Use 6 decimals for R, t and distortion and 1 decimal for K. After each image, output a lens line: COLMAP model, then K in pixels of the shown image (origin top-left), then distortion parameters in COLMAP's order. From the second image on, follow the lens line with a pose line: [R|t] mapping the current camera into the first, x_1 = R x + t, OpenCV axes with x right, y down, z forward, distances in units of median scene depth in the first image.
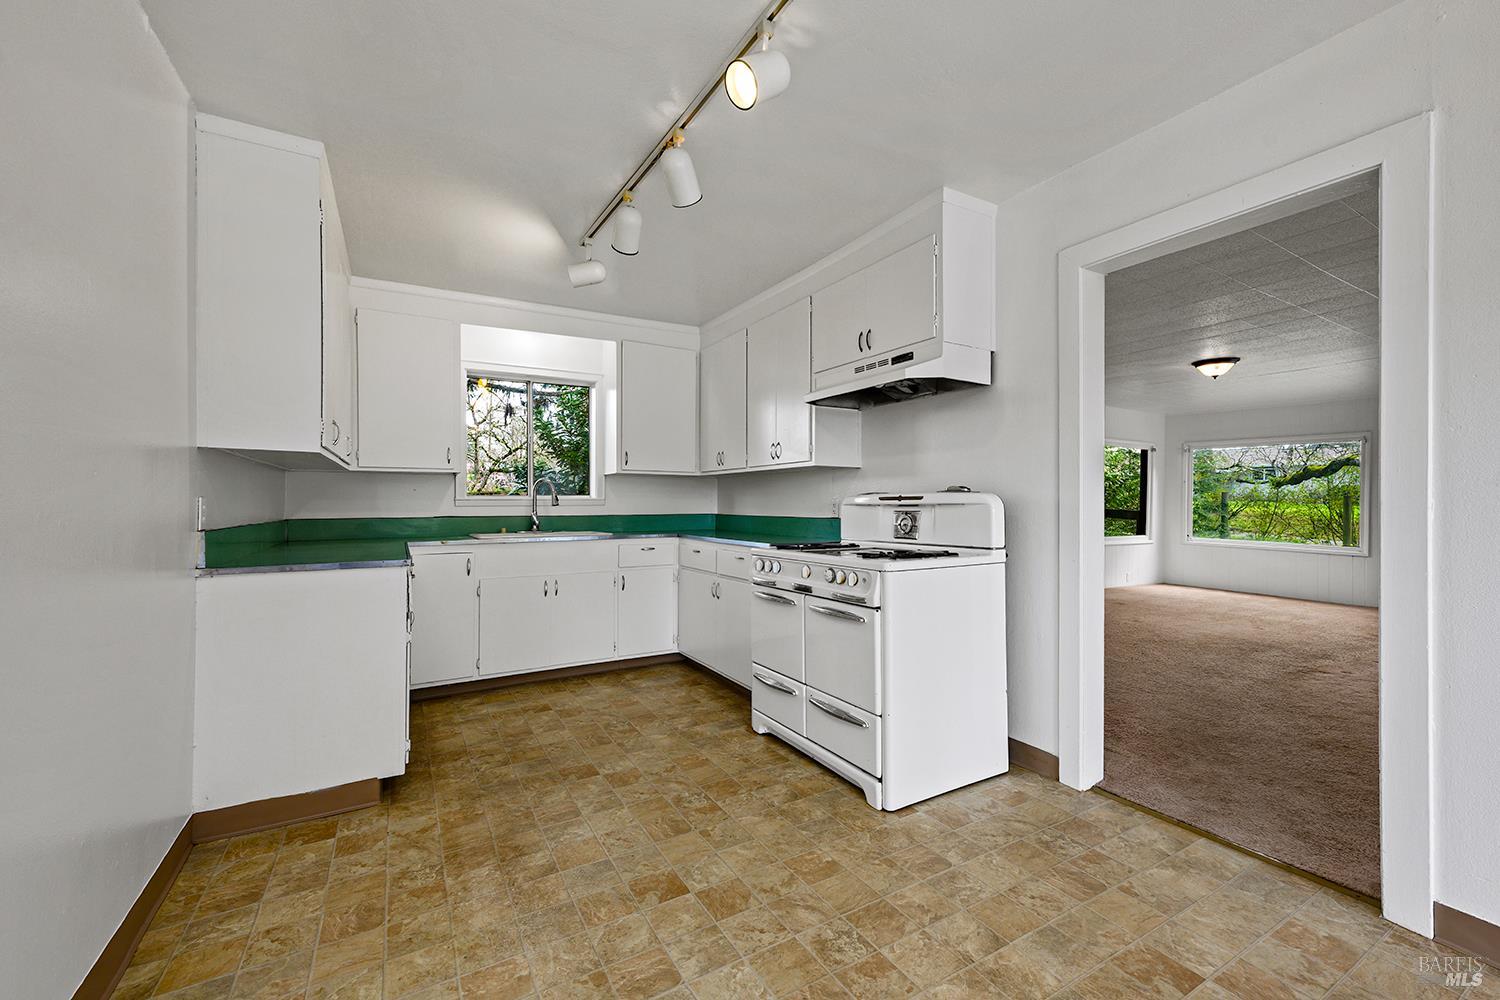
lens RADIAL K [[609.6, 0, 752.0], [0, 609.6, 502.1], [0, 0, 1]] dist [-0.001106, -0.000479]
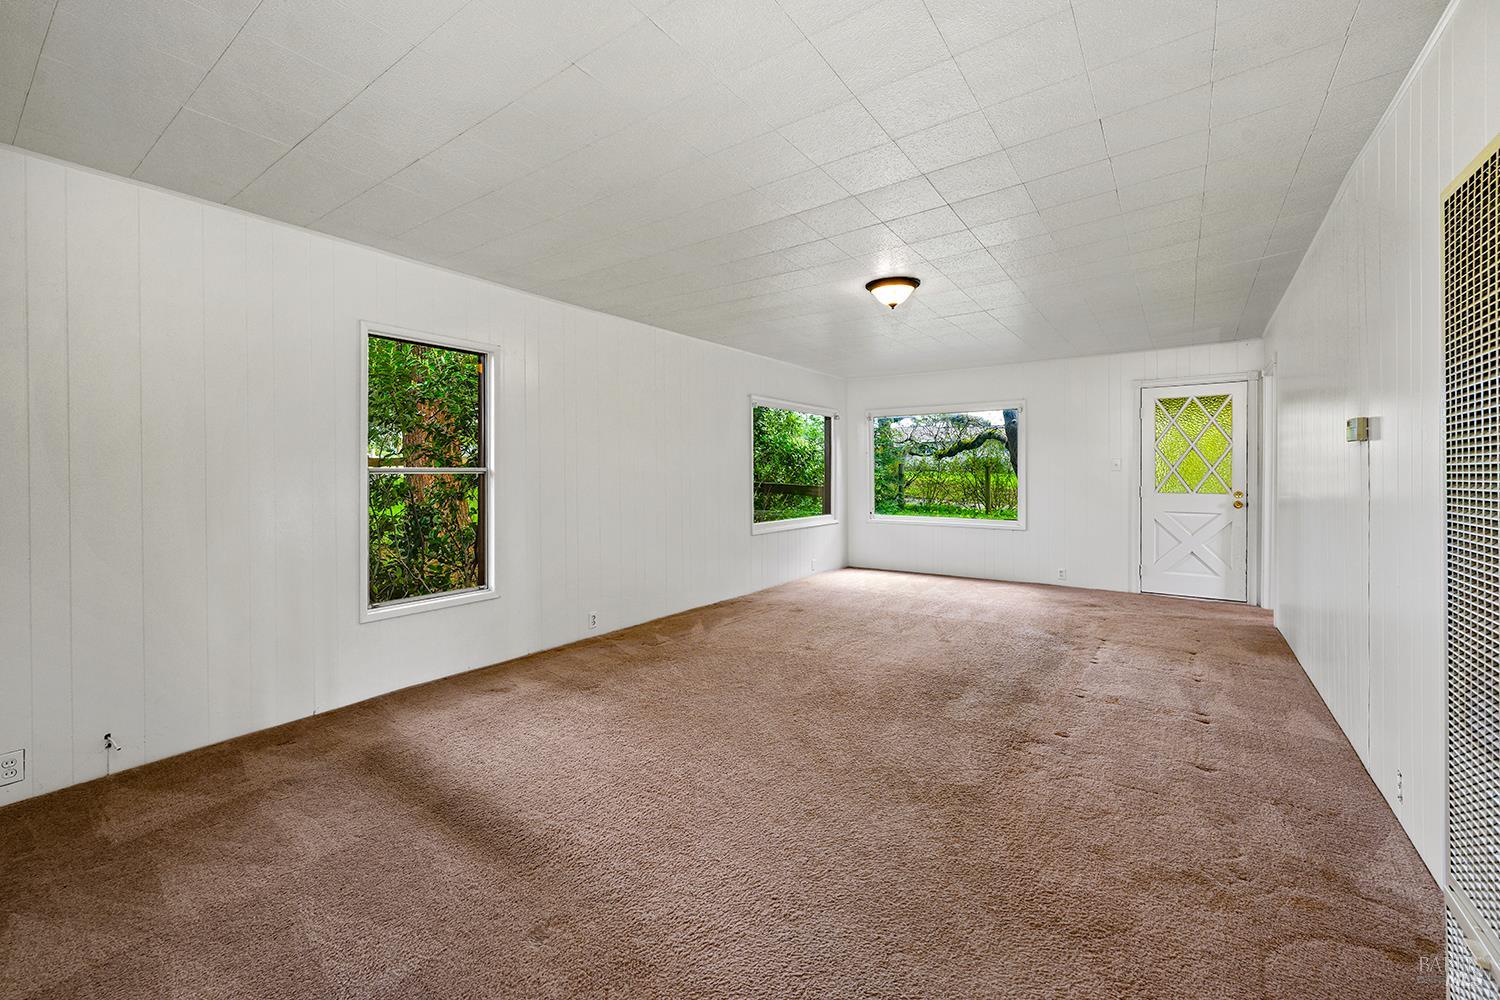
lens RADIAL K [[609.6, 0, 755.0], [0, 609.6, 470.5], [0, 0, 1]] dist [-0.001106, -0.000479]
pose [[0.910319, -0.013151, 0.413698, 0.187306], [0.016968, 0.999841, -0.005553, -0.005916], [-0.413559, 0.012074, 0.910397, 0.248594]]
